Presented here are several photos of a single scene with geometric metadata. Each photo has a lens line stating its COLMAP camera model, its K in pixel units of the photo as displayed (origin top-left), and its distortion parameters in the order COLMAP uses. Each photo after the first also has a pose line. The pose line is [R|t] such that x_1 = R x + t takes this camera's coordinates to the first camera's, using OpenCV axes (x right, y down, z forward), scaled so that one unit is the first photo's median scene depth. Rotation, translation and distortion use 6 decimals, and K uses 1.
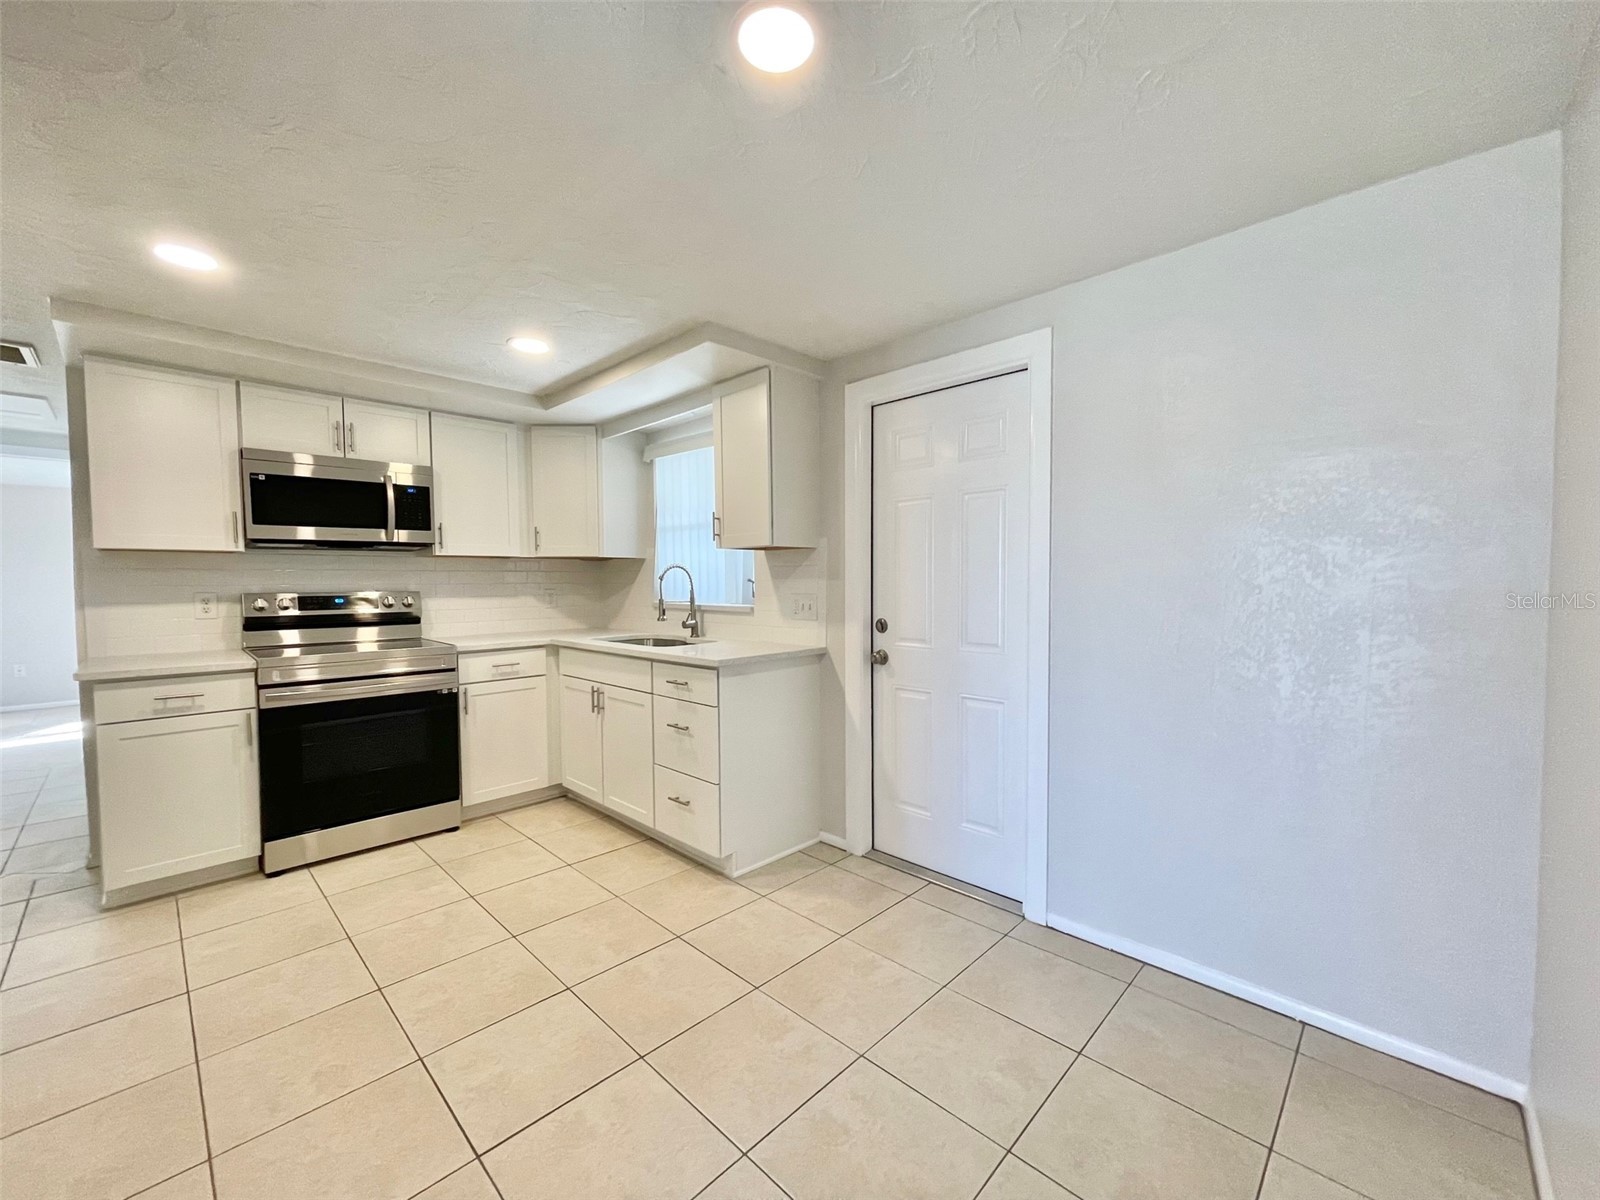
lens RADIAL K [[642.5, 0, 793.5], [0, 642.5, 605.8], [0, 0, 1]] dist [-0.000857, 0.000189]
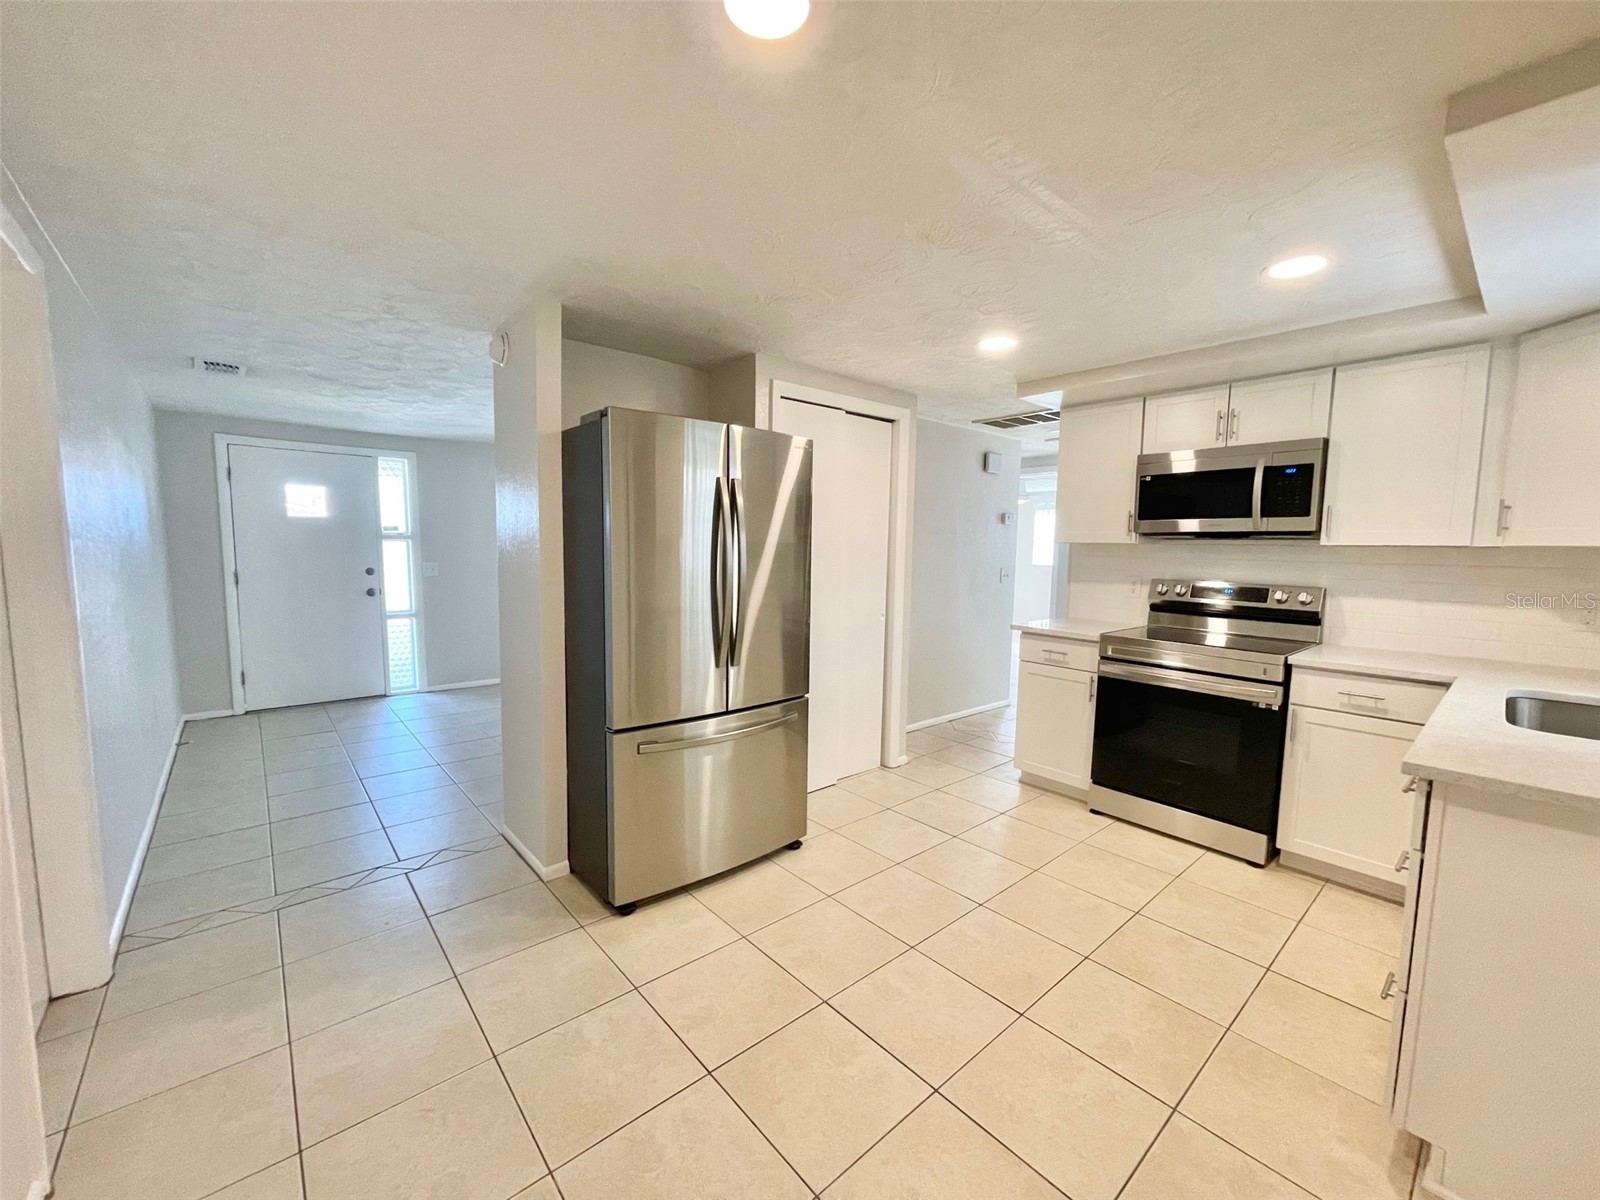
lens RADIAL K [[642.5, 0, 793.5], [0, 642.5, 605.8], [0, 0, 1]] dist [-0.000857, 0.000189]
pose [[-0.084362, 0.099699, -0.991435, 0.359500], [-0.055278, 0.992981, 0.104558, -0.056088], [0.994901, 0.063625, -0.078259, 0.445435]]
